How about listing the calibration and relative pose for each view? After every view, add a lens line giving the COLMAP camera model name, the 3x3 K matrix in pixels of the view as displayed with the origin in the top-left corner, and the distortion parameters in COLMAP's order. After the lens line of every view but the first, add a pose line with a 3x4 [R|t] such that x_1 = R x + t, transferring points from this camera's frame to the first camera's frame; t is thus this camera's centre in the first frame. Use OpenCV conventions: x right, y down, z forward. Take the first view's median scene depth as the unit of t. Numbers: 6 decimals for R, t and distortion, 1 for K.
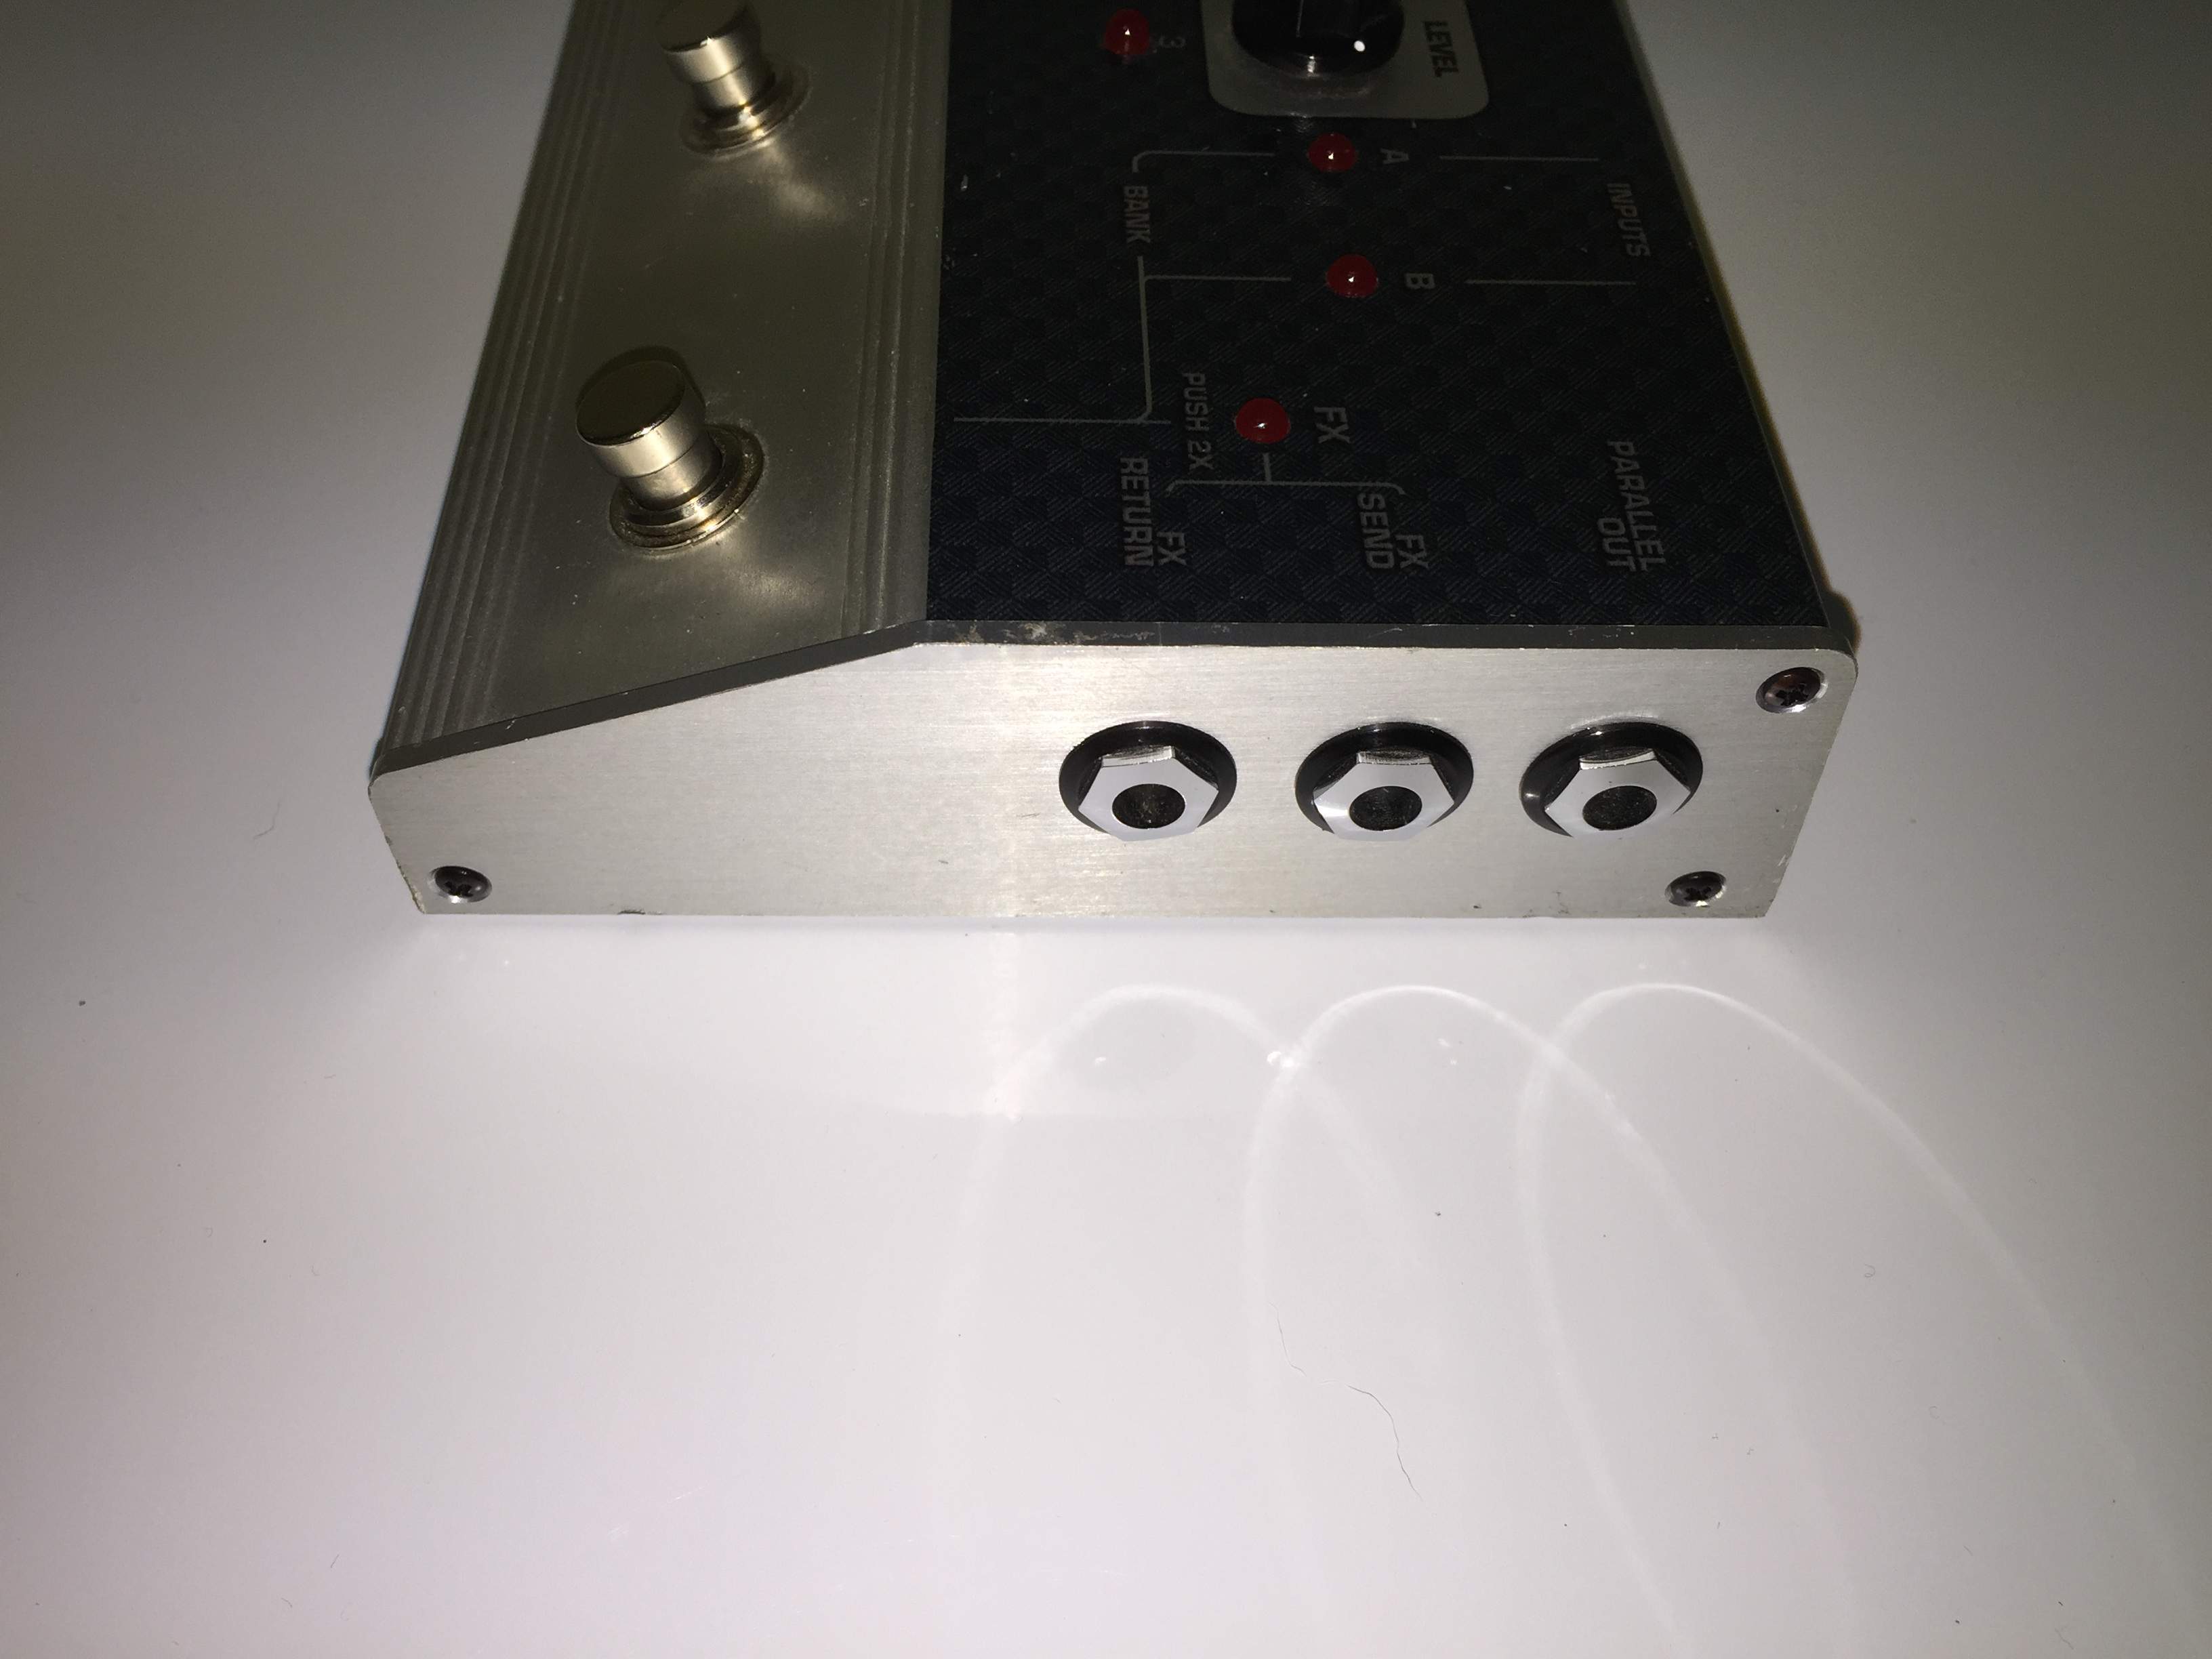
lens RADIAL K [[1968.6, 0, 1106.0], [0, 1968.6, 829.5], [0, 0, 1]] dist [0.025200, -0.010789]
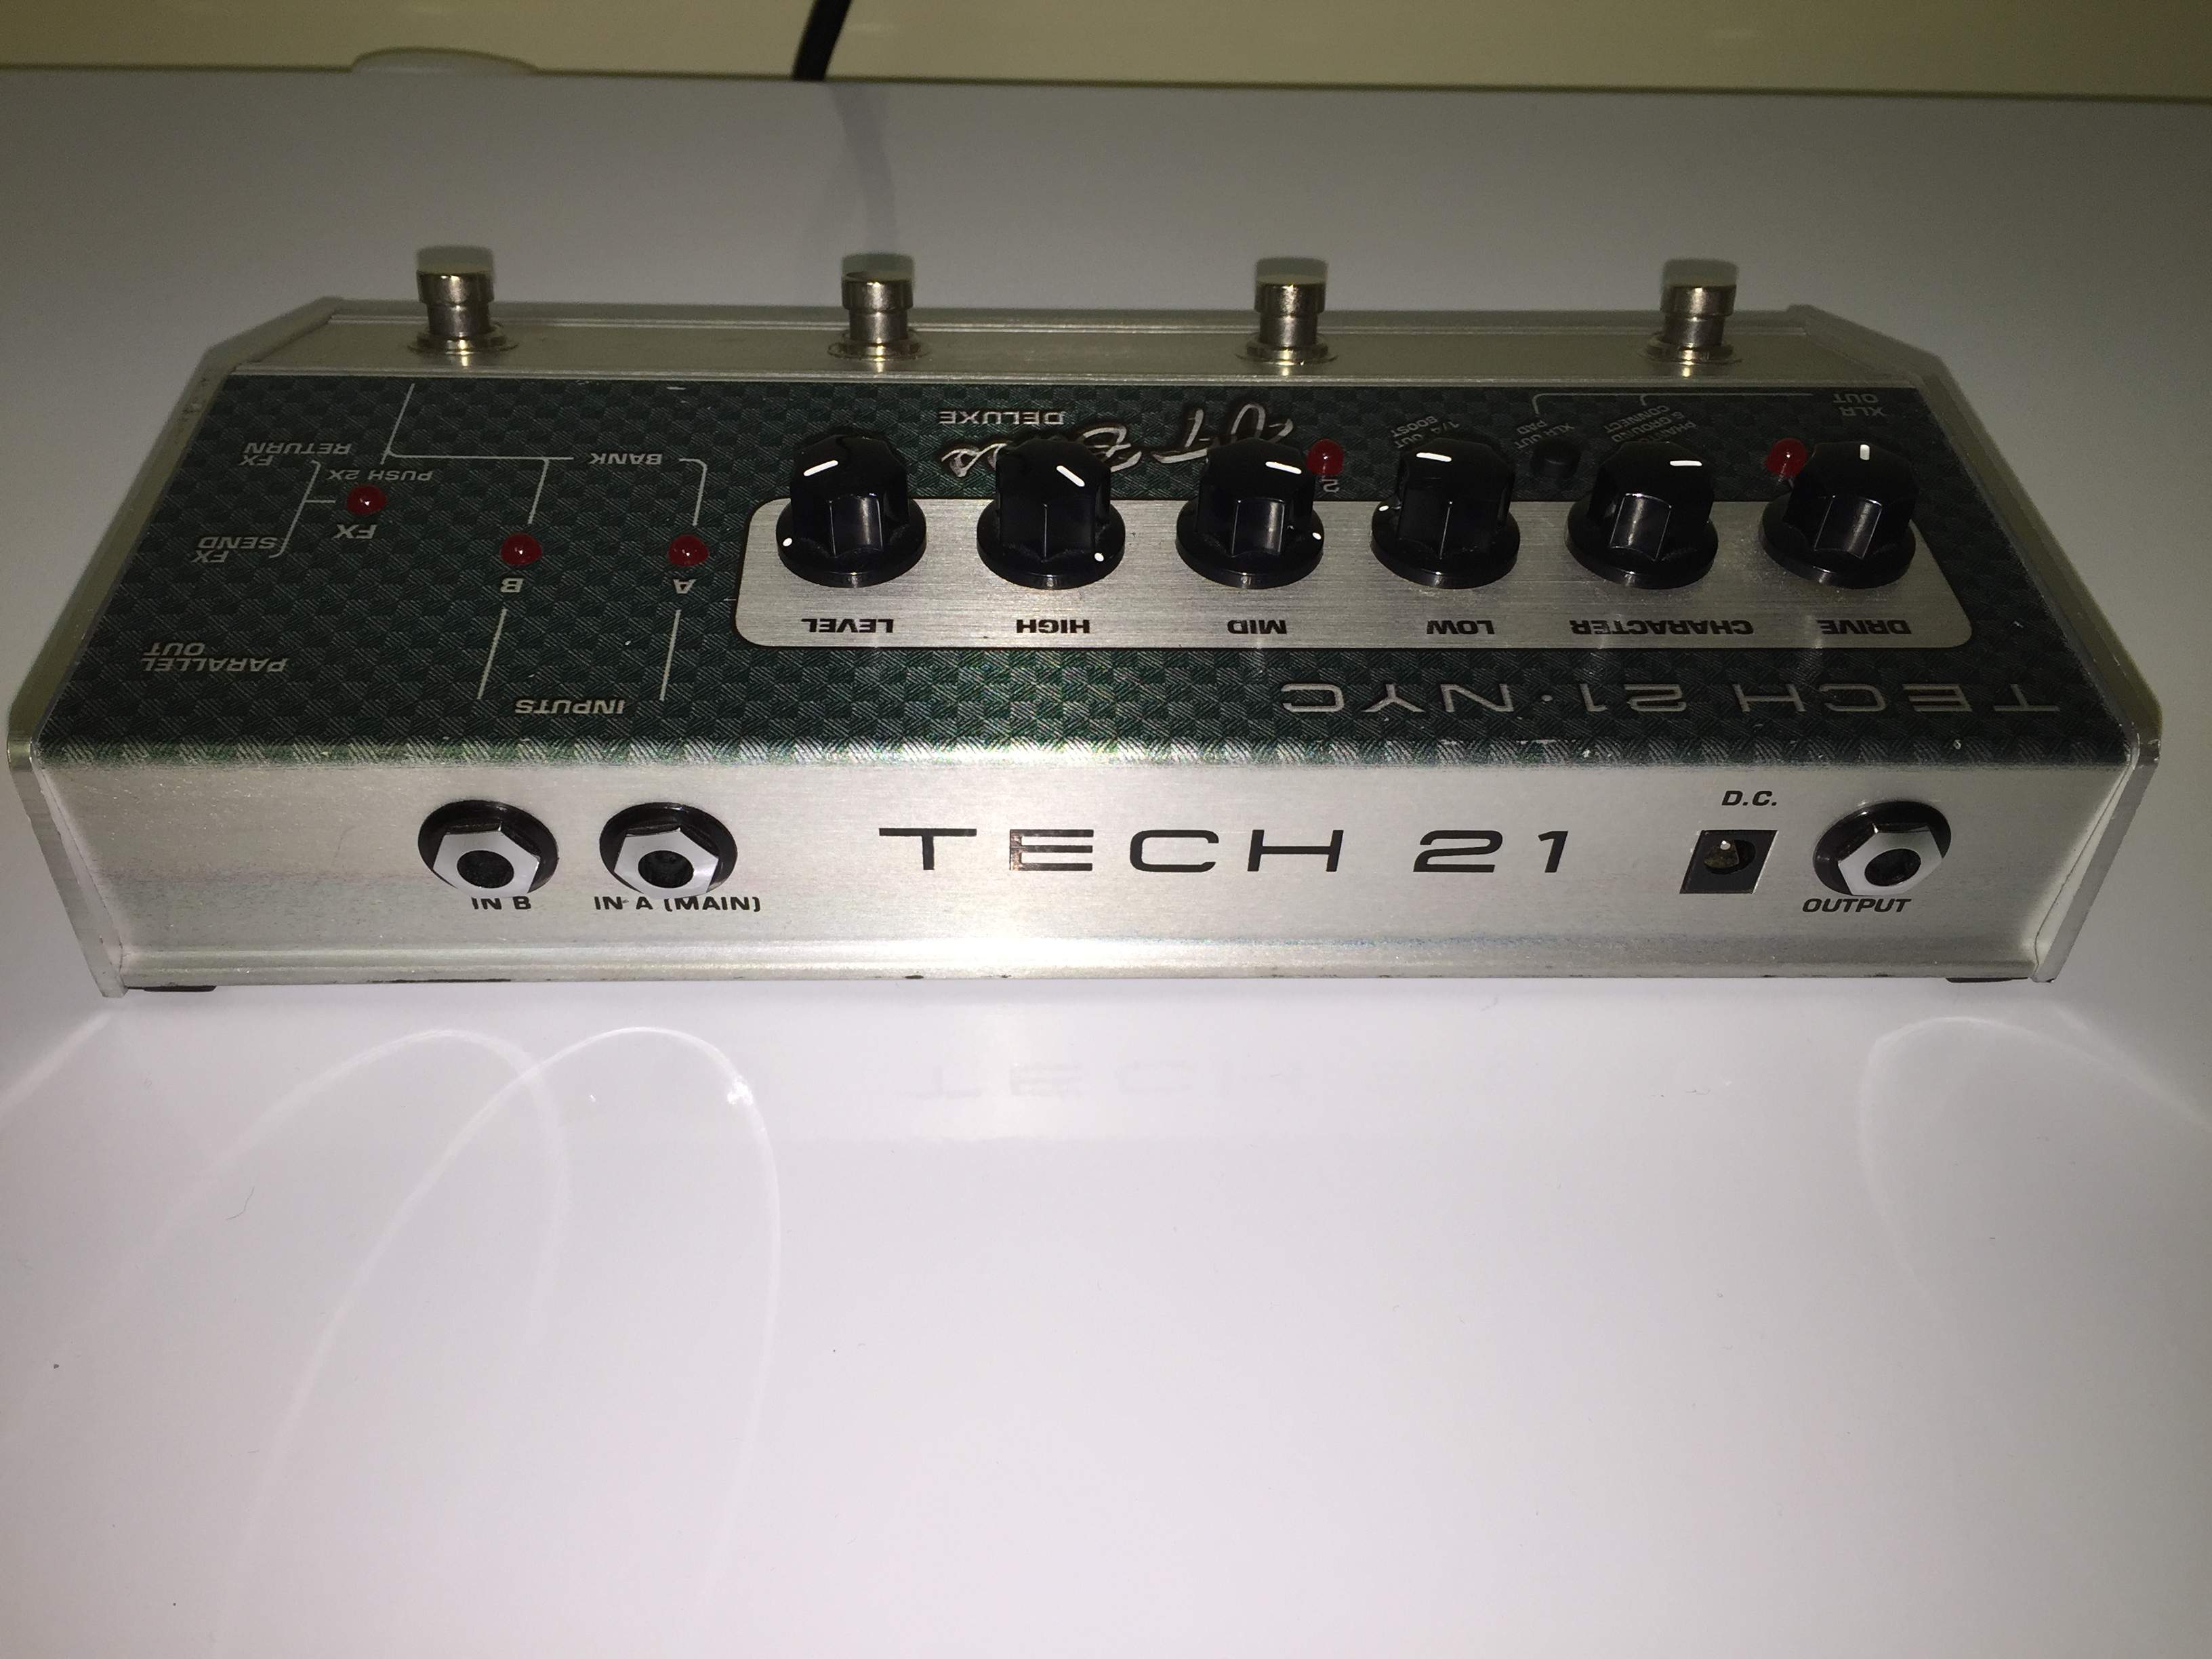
lens RADIAL K [[1968.6, 0, 1106.0], [0, 1968.6, 829.5], [0, 0, 1]] dist [0.025200, -0.010789]
pose [[0.006910, 0.668036, -0.744097, 1.293642], [-0.811525, 0.438525, 0.386164, -1.080426], [0.584276, 0.601185, 0.545158, 0.683463]]
